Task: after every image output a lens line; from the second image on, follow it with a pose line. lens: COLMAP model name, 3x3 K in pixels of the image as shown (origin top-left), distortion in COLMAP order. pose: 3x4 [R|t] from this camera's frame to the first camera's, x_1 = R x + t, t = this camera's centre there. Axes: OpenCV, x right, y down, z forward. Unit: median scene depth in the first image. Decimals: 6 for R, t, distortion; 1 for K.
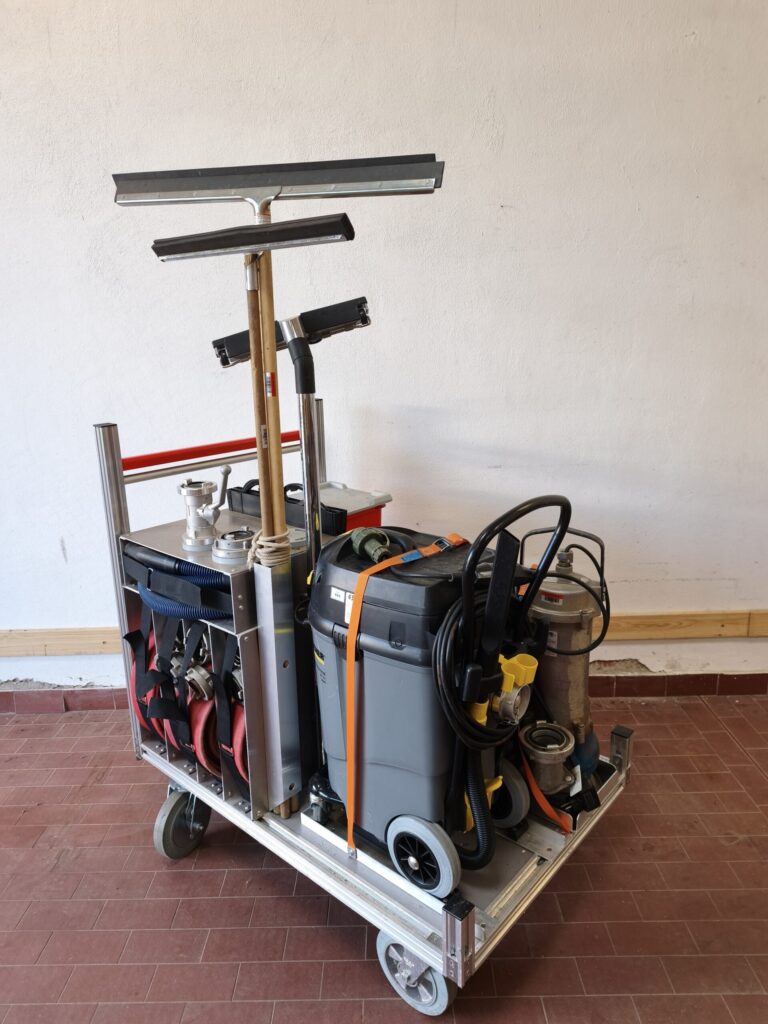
lens RADIAL K [[692.6, 0, 381.7], [0, 692.6, 507.9], [0, 0, 1]] dist [0.008994, -0.009560]
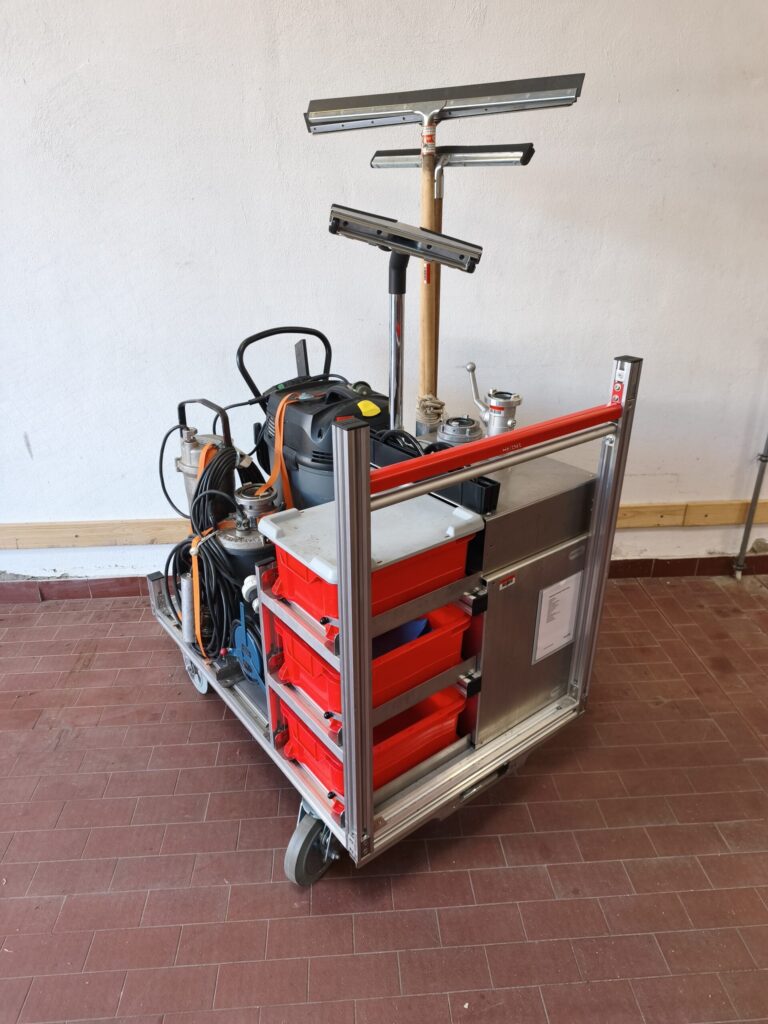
lens RADIAL K [[692.6, 0, 385.5], [0, 692.6, 511.0], [0, 0, 1]] dist [0.008994, -0.009560]
pose [[0.996007, -0.005096, 0.089128, -0.045947], [-0.011863, 0.981961, 0.188713, -0.045807], [-0.088482, -0.189016, 0.977979, -0.032409]]
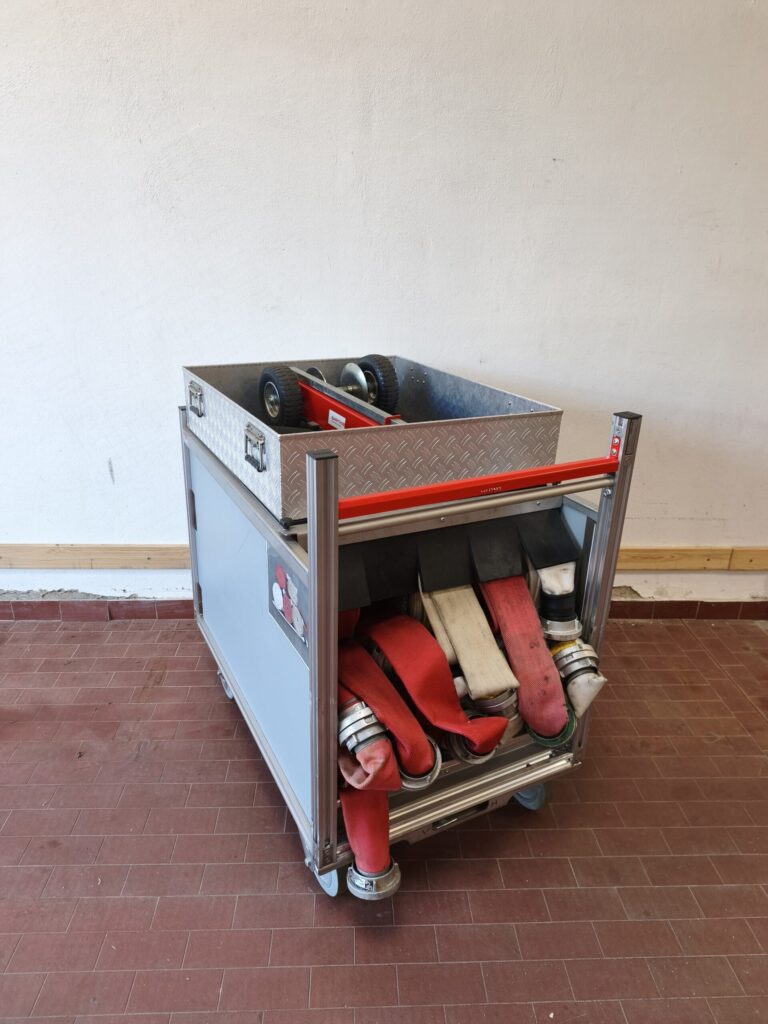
lens RADIAL K [[692.6, 0, 384.4], [0, 692.6, 512.8], [0, 0, 1]] dist [0.008994, -0.009560]
pose [[0.996600, 0.033826, 0.075127, -0.141347], [-0.043688, 0.990049, 0.133767, -0.039601], [-0.069854, -0.136594, 0.988161, -0.081350]]
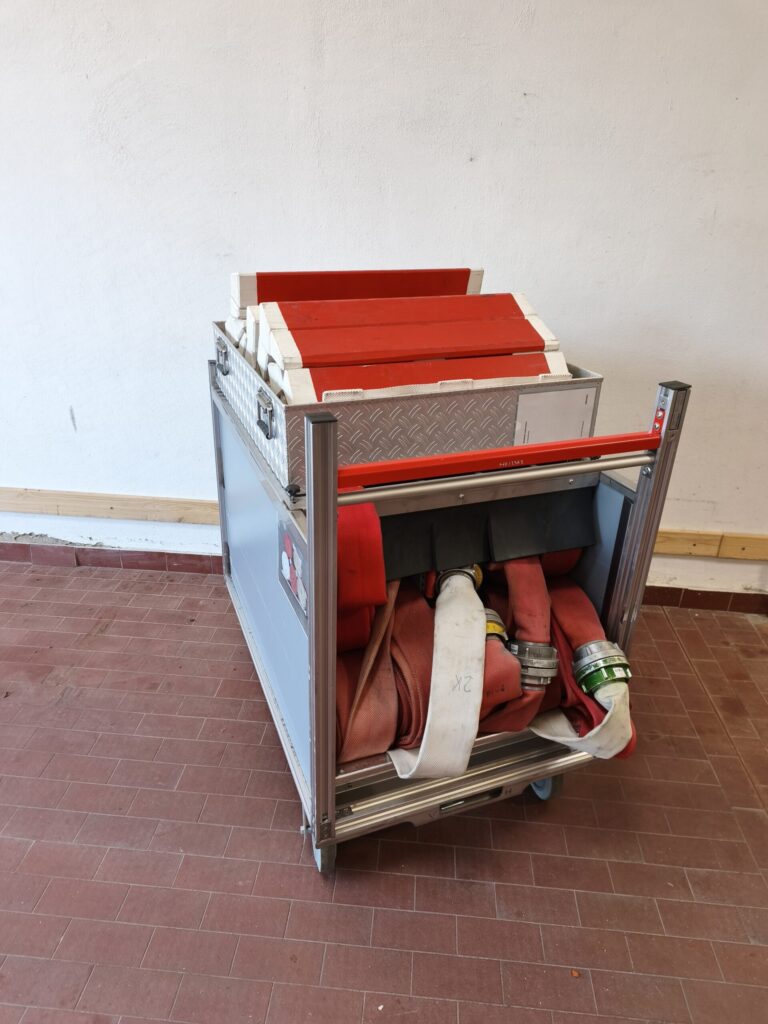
lens RADIAL K [[692.6, 0, 384.6], [0, 692.6, 513.3], [0, 0, 1]] dist [0.008994, -0.009560]
pose [[0.995591, 0.088627, -0.030709, 0.064197], [-0.080922, 0.977143, 0.196577, -0.050397], [0.047429, -0.193225, 0.980007, -0.039288]]
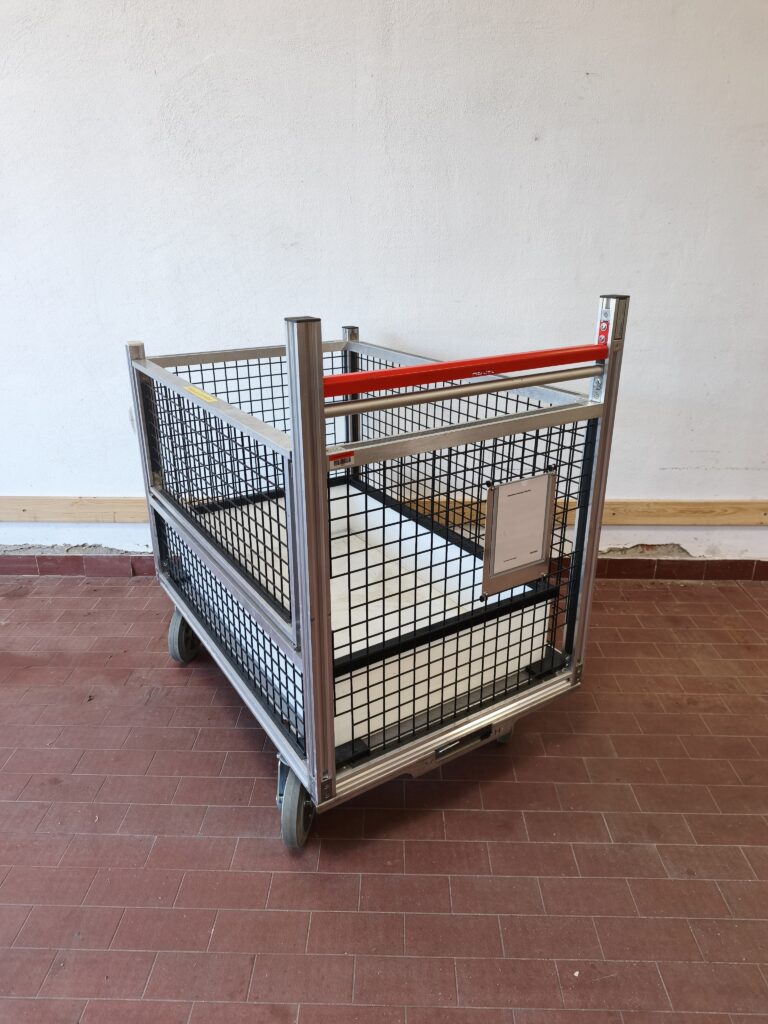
lens RADIAL K [[692.6, 0, 383.9], [0, 692.6, 506.5], [0, 0, 1]] dist [0.008994, -0.009560]
pose [[0.999475, 0.032405, -0.000477, -0.092173], [-0.032106, 0.992042, 0.121743, 0.057663], [0.004418, -0.121664, 0.992562, -0.038689]]
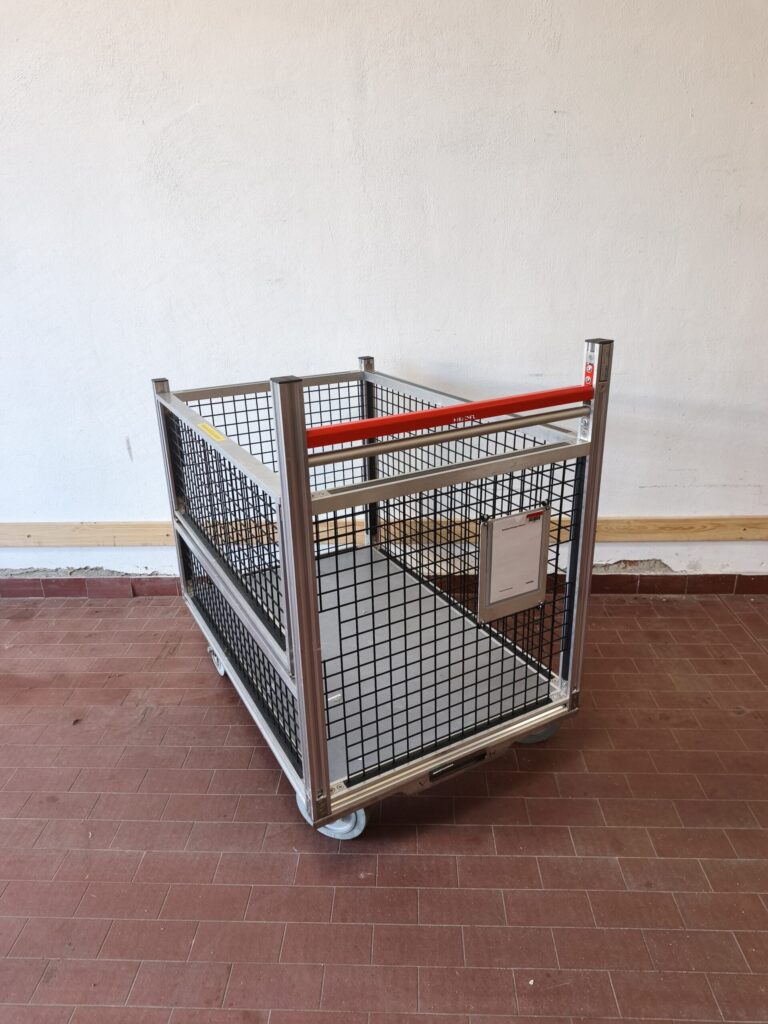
lens RADIAL K [[692.6, 0, 382.7], [0, 692.6, 506.4], [0, 0, 1]] dist [0.008994, -0.009560]
pose [[0.999565, 0.016855, -0.024218, -0.043539], [-0.013938, 0.993159, 0.115931, 0.021994], [0.026007, -0.115543, 0.992962, -0.075890]]
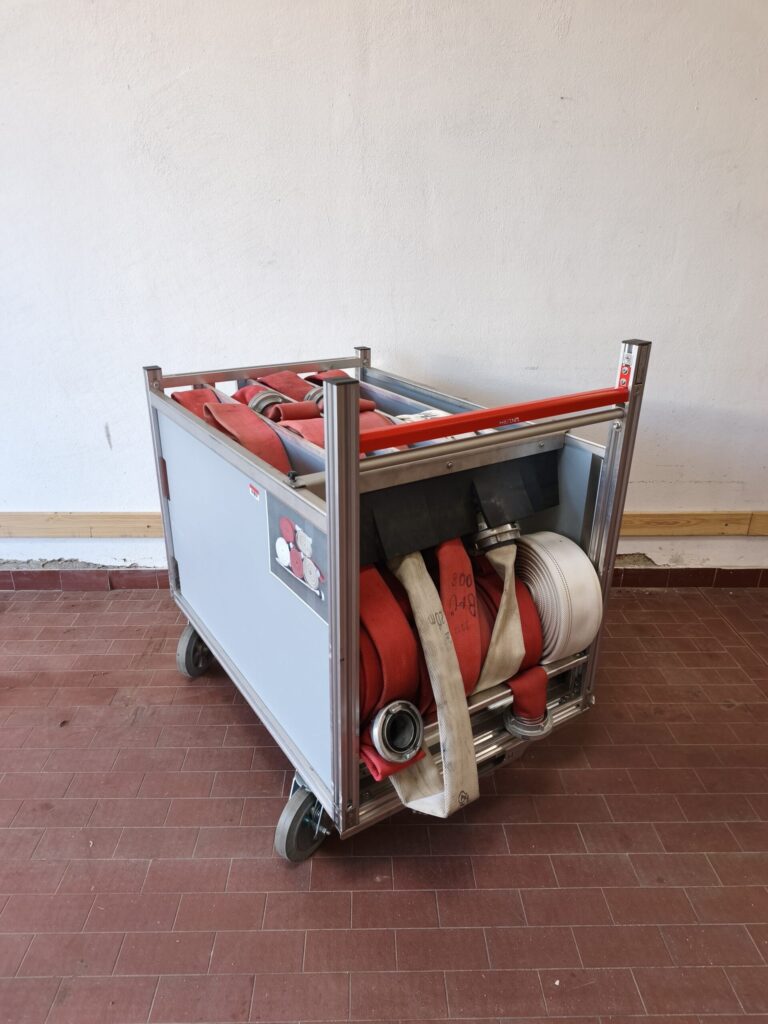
lens RADIAL K [[692.6, 0, 379.1], [0, 692.6, 514.8], [0, 0, 1]] dist [0.008994, -0.009560]
pose [[0.998577, 0.025254, 0.046975, -0.118411], [-0.032150, 0.987797, 0.152395, 0.007552], [-0.042554, -0.153688, 0.987203, -0.052158]]
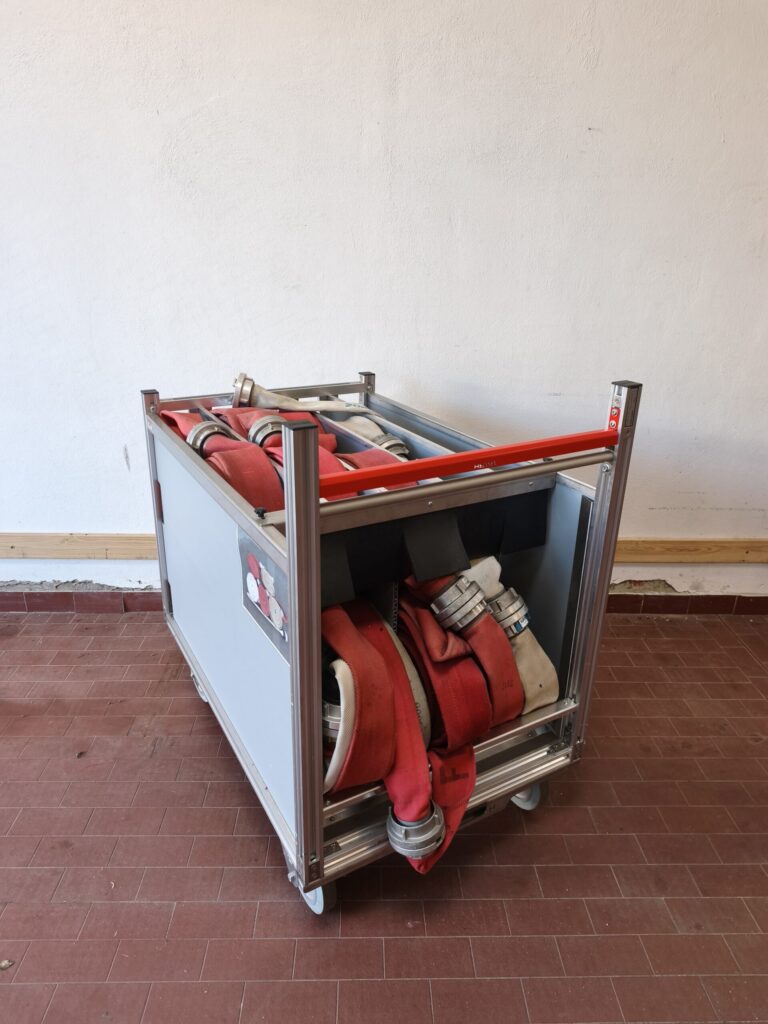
lens RADIAL K [[692.6, 0, 384.2], [0, 692.6, 509.3], [0, 0, 1]] dist [0.008994, -0.009560]
pose [[0.997758, 0.036265, 0.056252, -0.156428], [-0.043368, 0.990474, 0.130691, -0.014848], [-0.050976, -0.132838, 0.989826, -0.035811]]
